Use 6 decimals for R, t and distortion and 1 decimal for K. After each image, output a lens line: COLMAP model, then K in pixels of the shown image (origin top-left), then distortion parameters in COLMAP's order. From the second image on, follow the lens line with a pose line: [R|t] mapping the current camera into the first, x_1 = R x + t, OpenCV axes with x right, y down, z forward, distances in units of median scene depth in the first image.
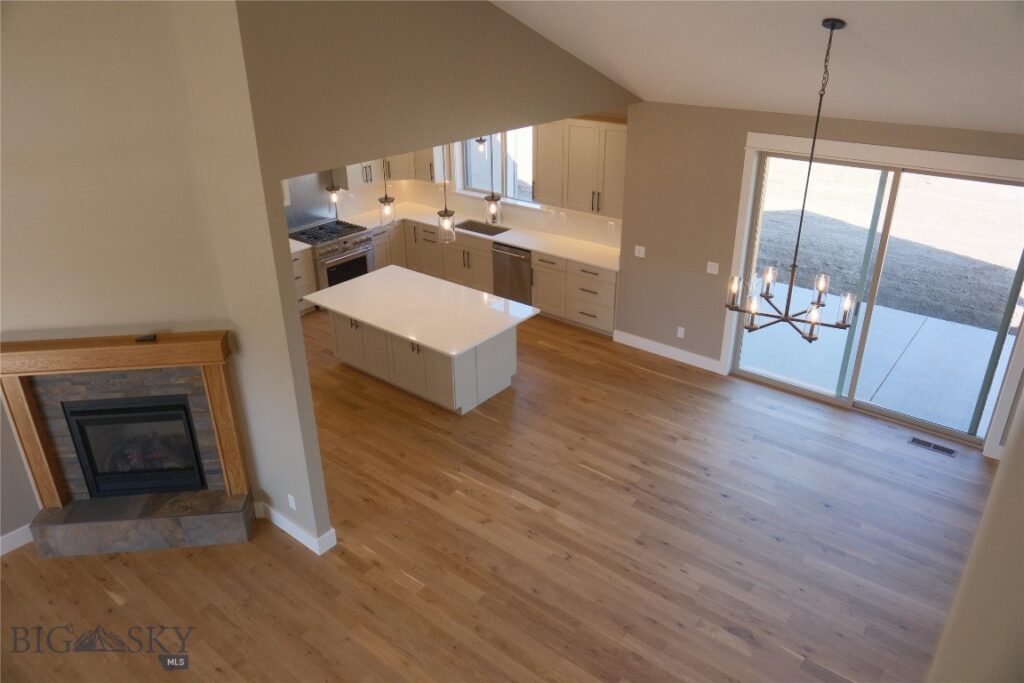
lens RADIAL K [[719.2, 0, 510.1], [0, 719.2, 335.0], [0, 0, 1]] dist [0.003832, -0.000348]
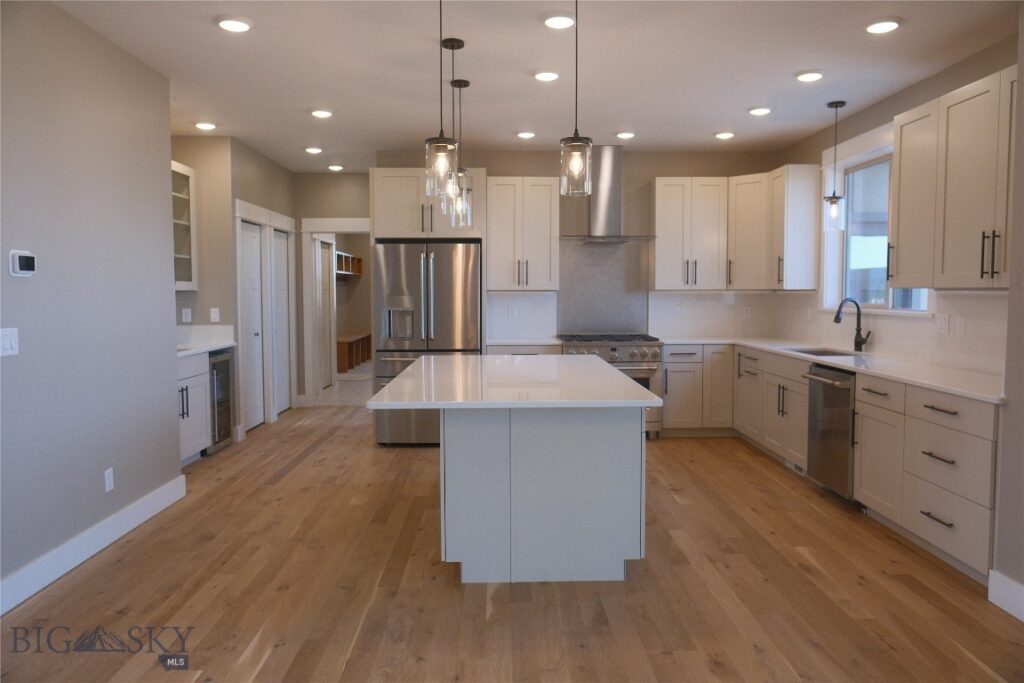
lens RADIAL K [[719.2, 0, 510.1], [0, 719.2, 335.0], [0, 0, 1]] dist [0.003832, -0.000348]
pose [[0.640117, 0.053535, -0.766410, 0.269157], [-0.325802, 0.922344, -0.207687, 0.040482], [0.695775, 0.382642, 0.607851, 0.562095]]
